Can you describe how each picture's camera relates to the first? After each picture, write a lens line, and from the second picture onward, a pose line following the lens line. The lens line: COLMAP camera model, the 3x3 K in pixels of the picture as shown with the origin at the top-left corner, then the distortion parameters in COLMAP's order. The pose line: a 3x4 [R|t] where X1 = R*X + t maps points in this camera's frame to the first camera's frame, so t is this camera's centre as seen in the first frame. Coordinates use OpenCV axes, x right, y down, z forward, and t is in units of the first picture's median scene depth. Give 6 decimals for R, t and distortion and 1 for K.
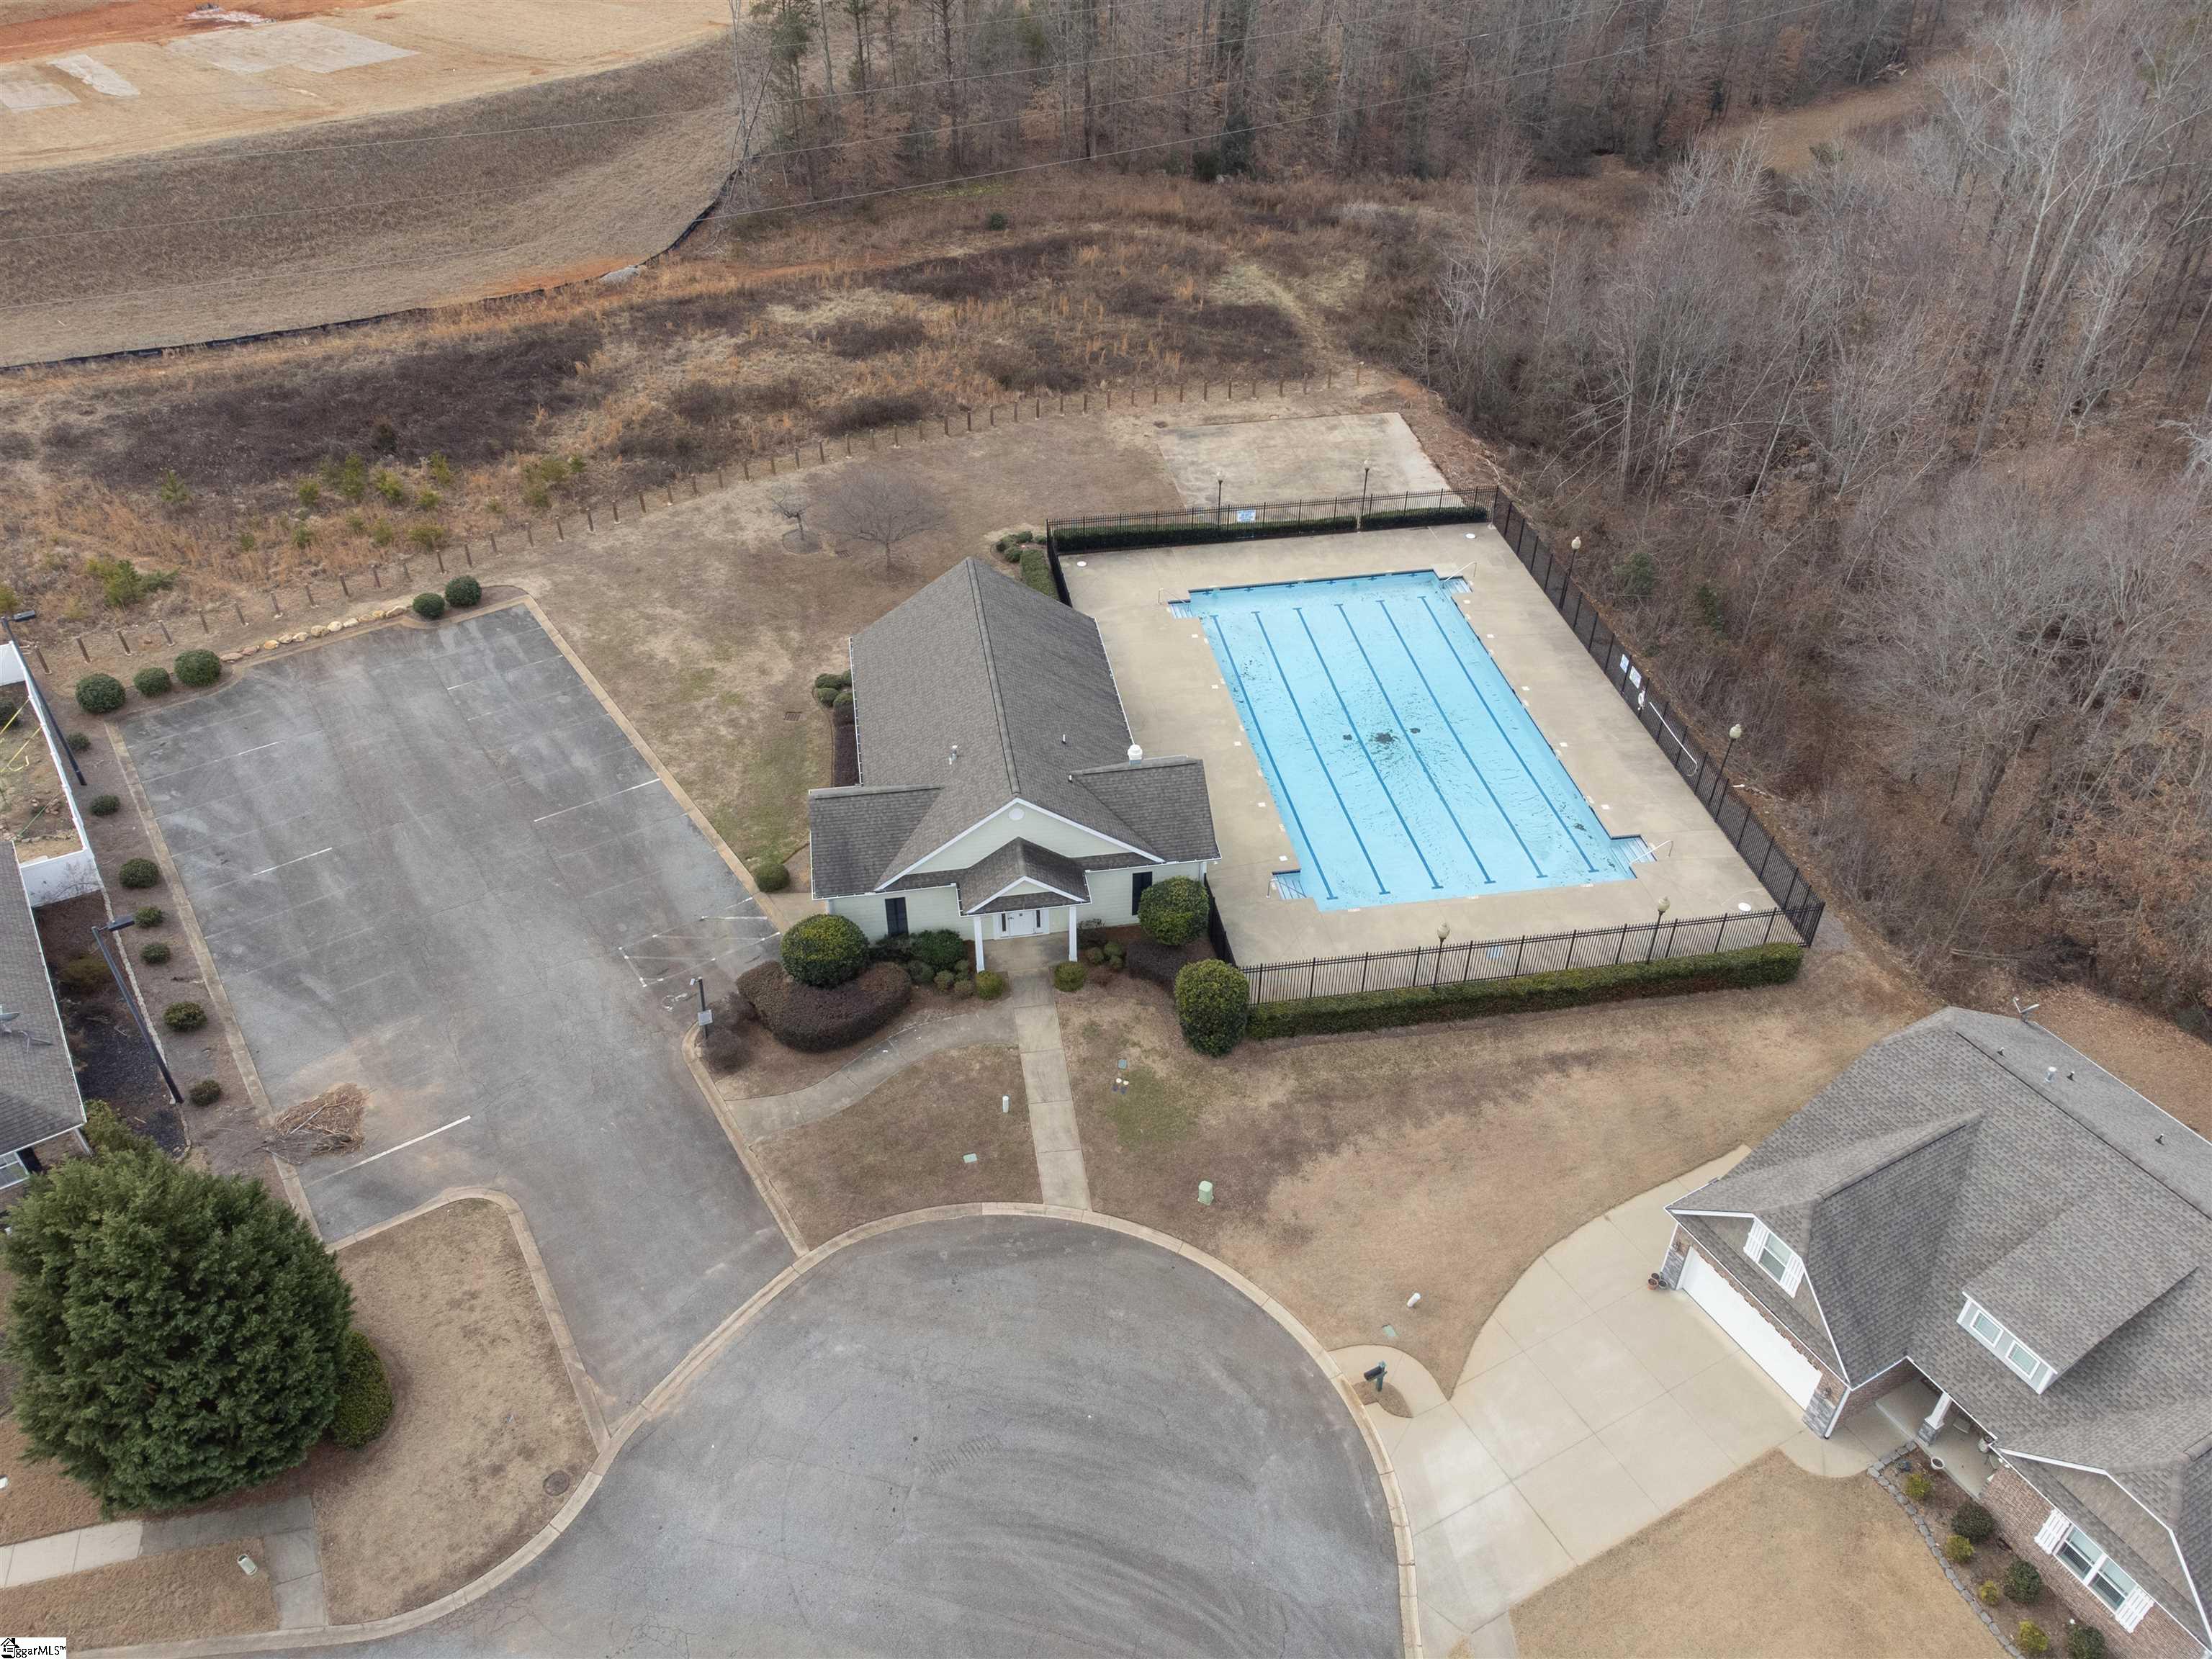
lens RADIAL K [[1620.8, 0, 1106.0], [0, 1620.8, 829.5], [0, 0, 1]] dist [0.009375, 0.005472]
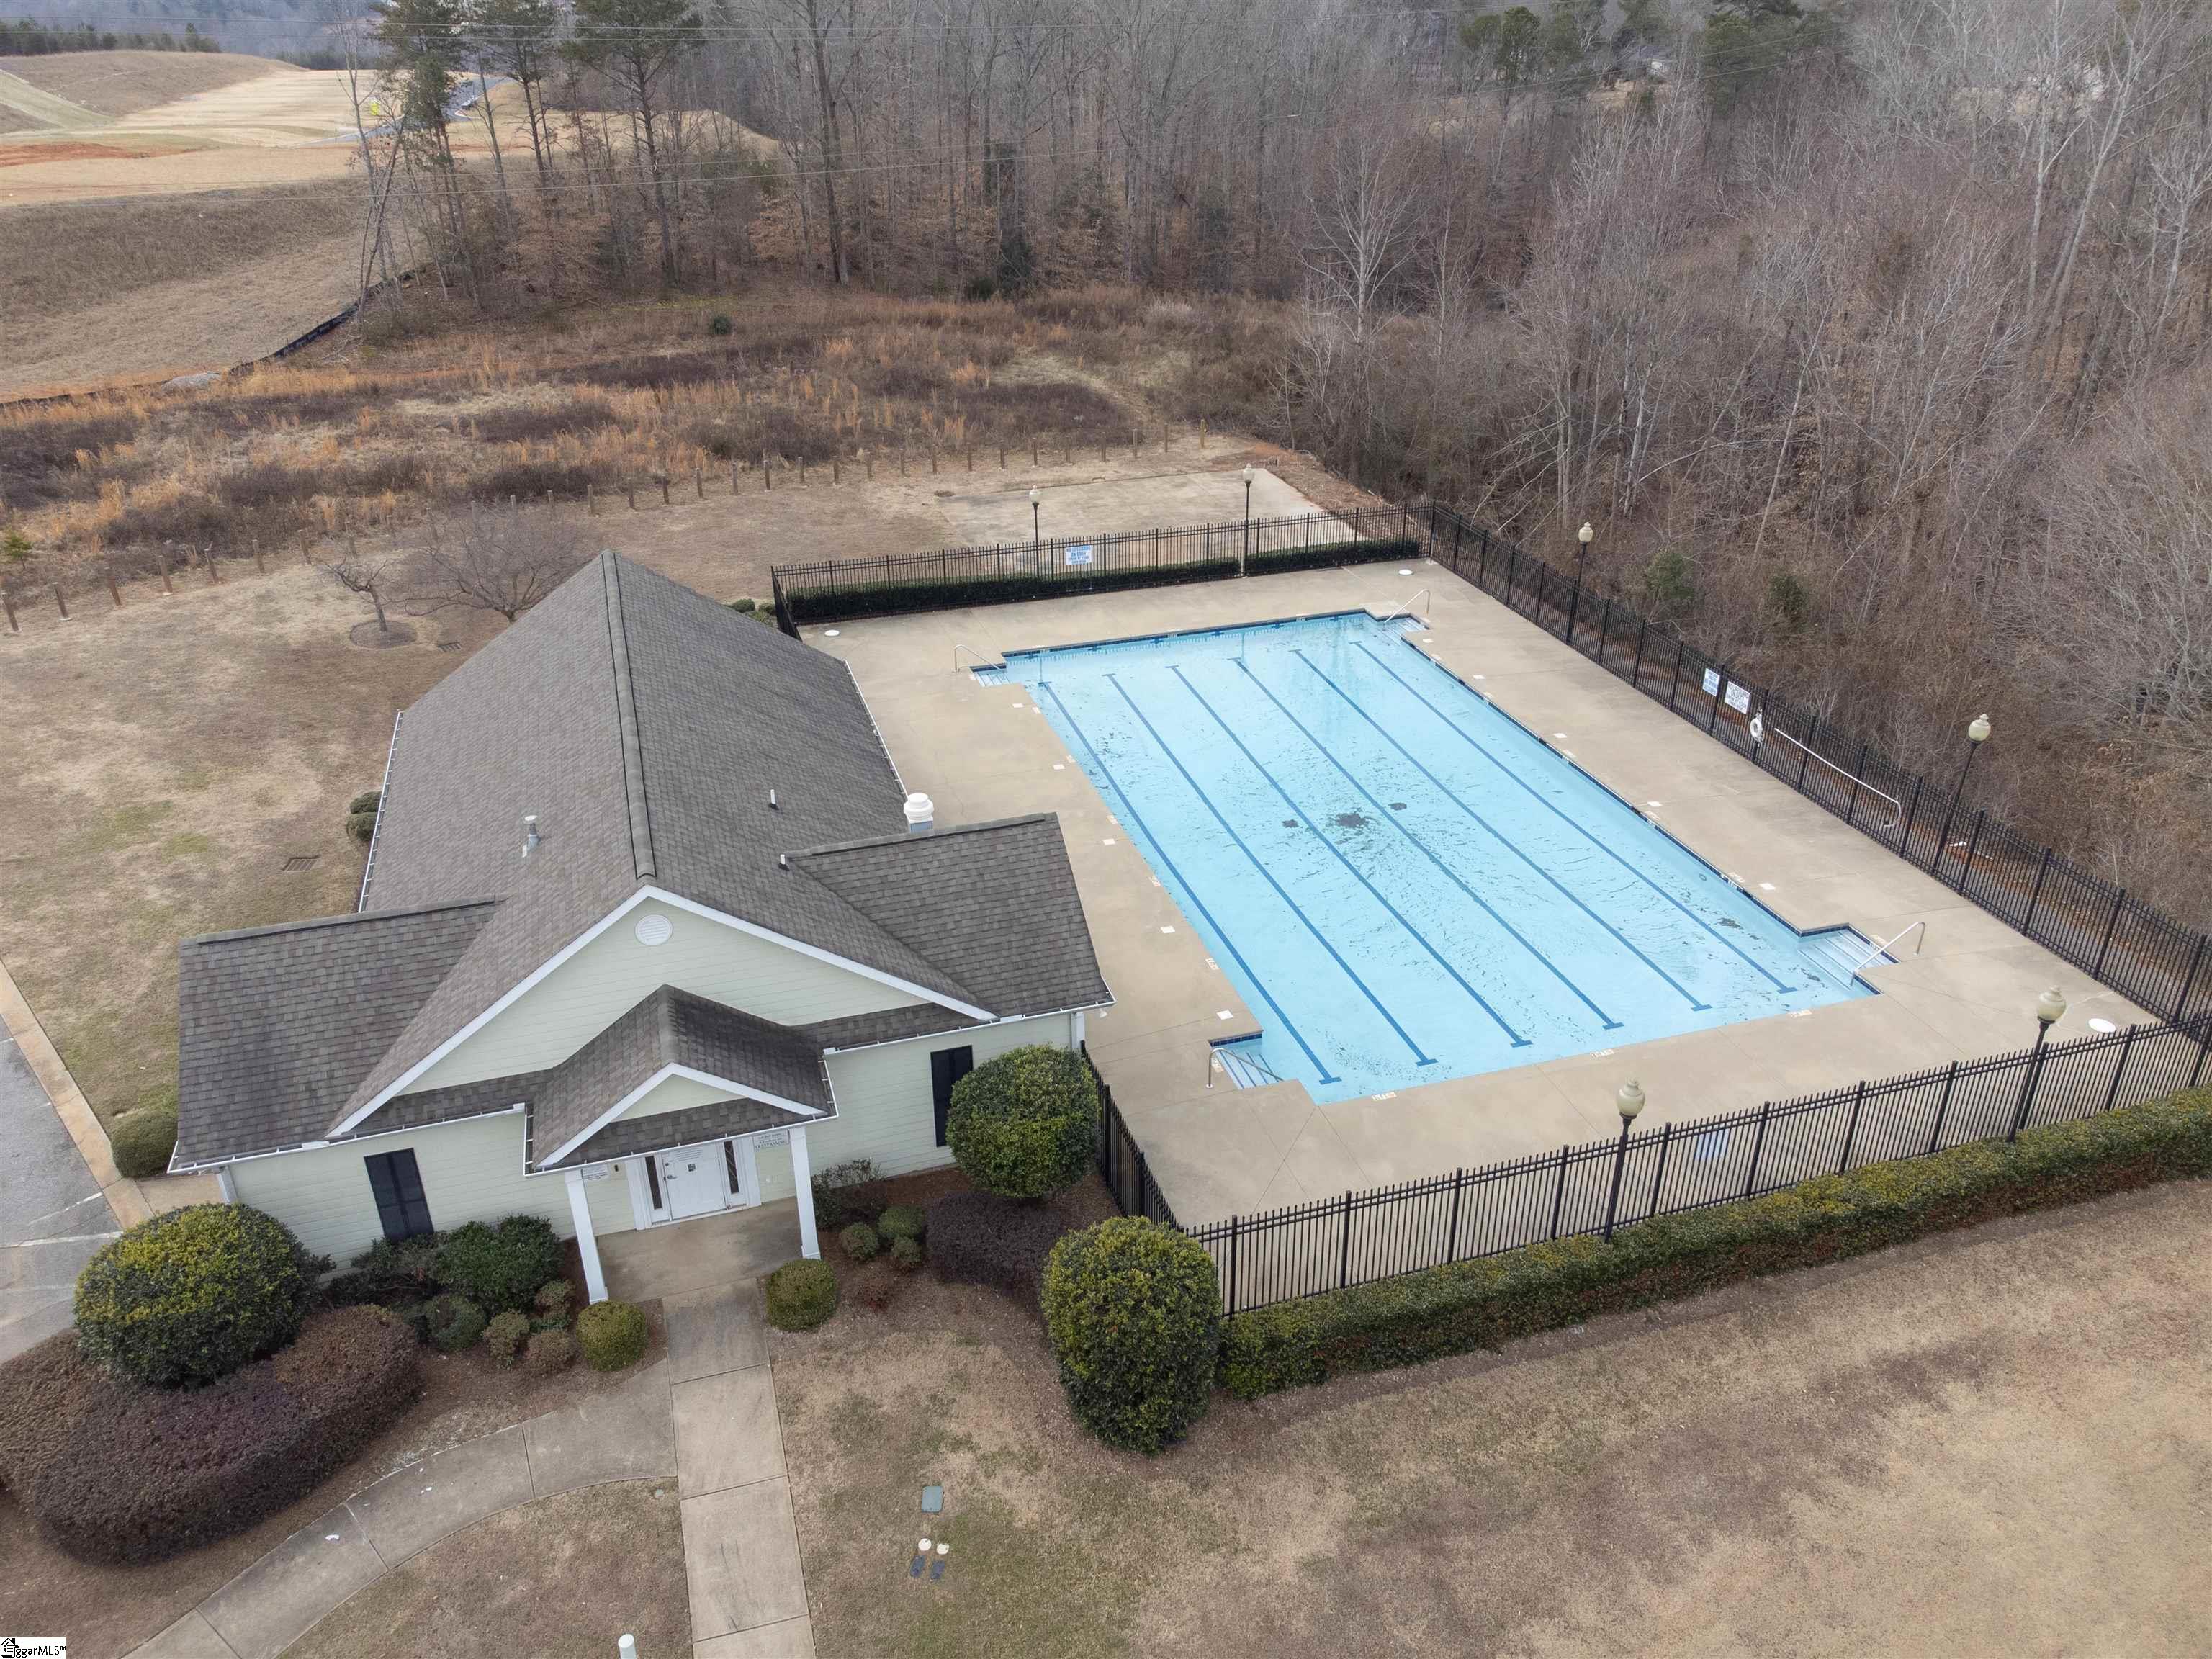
lens RADIAL K [[1620.8, 0, 1106.0], [0, 1620.8, 829.5], [0, 0, 1]] dist [0.009375, 0.005472]
pose [[0.990521, -0.072227, 0.116843, 0.015088], [0.092675, 0.979233, -0.180317, 0.047206], [-0.101393, 0.189436, 0.976644, 0.467612]]
